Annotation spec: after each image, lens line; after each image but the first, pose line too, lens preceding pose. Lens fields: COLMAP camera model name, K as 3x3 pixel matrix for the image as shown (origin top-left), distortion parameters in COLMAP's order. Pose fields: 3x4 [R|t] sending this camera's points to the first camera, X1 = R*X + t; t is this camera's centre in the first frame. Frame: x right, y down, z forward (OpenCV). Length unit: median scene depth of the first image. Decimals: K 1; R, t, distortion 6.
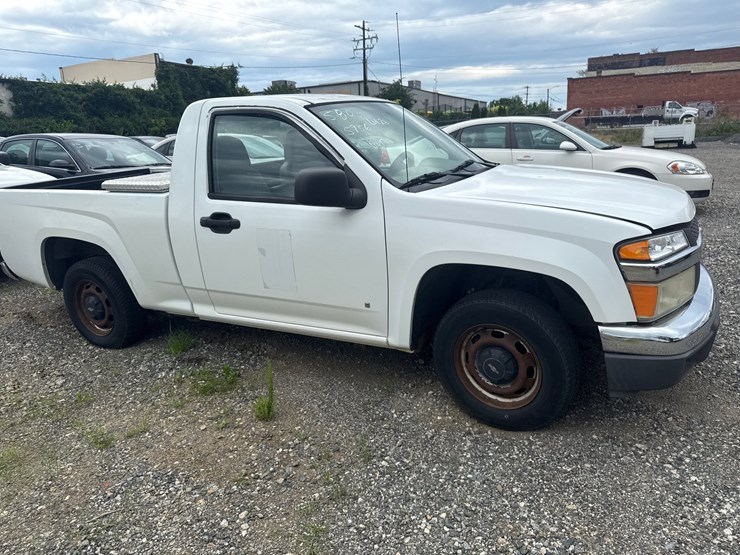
lens RADIAL K [[534.4, 0, 369.9], [0, 534.4, 273.3], [0, 0, 1]] dist [0.027351, -0.040570]
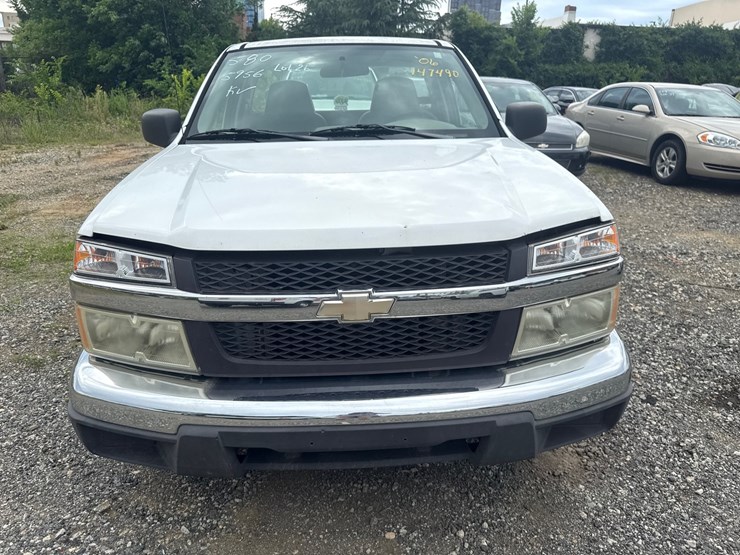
lens RADIAL K [[538.1, 0, 361.6], [0, 538.1, 275.8], [0, 0, 1]] dist [-0.006347, -0.003072]
pose [[0.498945, 0.324389, -0.803633, 0.983757], [-0.247107, 0.942061, 0.226847, -0.201166], [0.830658, 0.085399, 0.550195, 0.710878]]
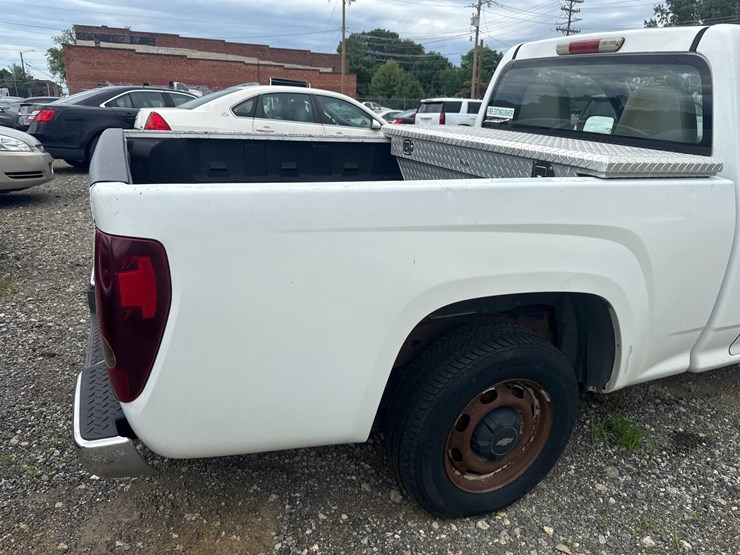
lens RADIAL K [[534.4, 0, 369.9], [0, 534.4, 273.3], [0, 0, 1]] dist [0.027351, -0.040570]
pose [[0.605348, -0.166382, 0.778377, -1.237795], [0.137152, 0.985085, 0.103903, -0.186350], [-0.784056, 0.043859, 0.619139, 1.105771]]
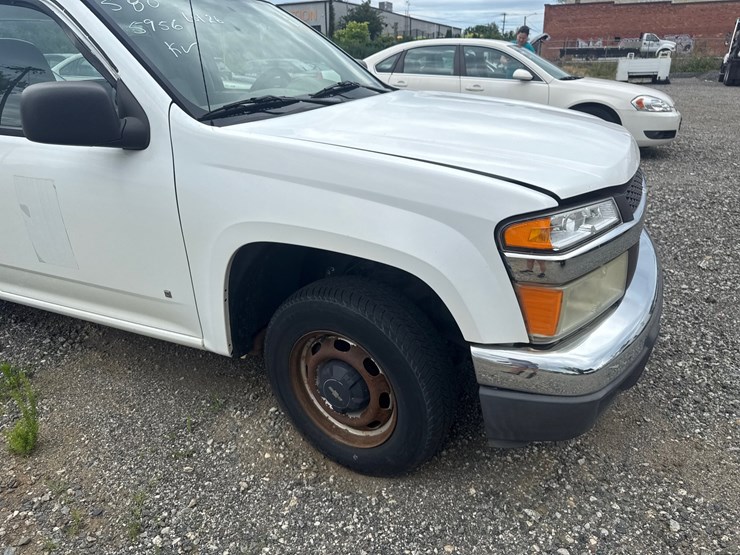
lens RADIAL K [[537.7, 0, 370.0], [0, 537.7, 277.5], [0, 0, 1]] dist [0.015320, -0.027342]
pose [[0.998484, 0.006907, 0.054616, 0.212897], [-0.013779, 0.991875, 0.126467, -0.051297], [-0.053299, -0.127028, 0.990466, 0.301066]]
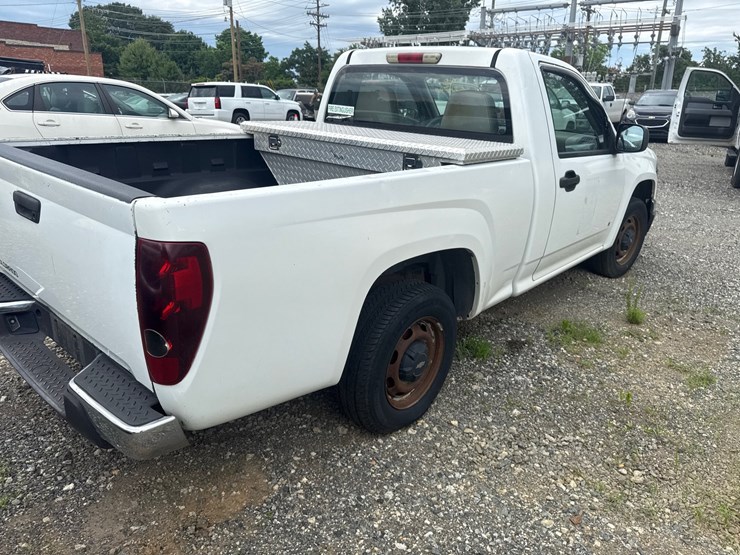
lens RADIAL K [[528.5, 0, 370.8], [0, 528.5, 271.2], [0, 0, 1]] dist [0.054412, -0.056609]
pose [[0.225587, -0.250959, 0.941345, -1.445892], [0.211142, 0.955880, 0.204235, -0.232565], [-0.951067, 0.152685, 0.268622, 1.204761]]
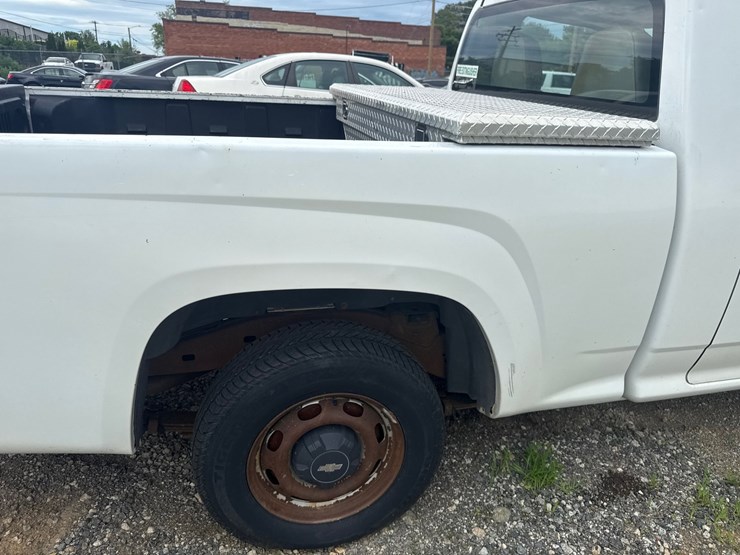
lens RADIAL K [[537.7, 0, 370.0], [0, 537.7, 277.5], [0, 0, 1]] dist [0.015320, -0.027342]
pose [[0.728770, -0.162715, 0.665145, -0.977683], [0.099856, 0.986227, 0.131854, -0.149455], [-0.677439, -0.029672, 0.734981, 0.984285]]
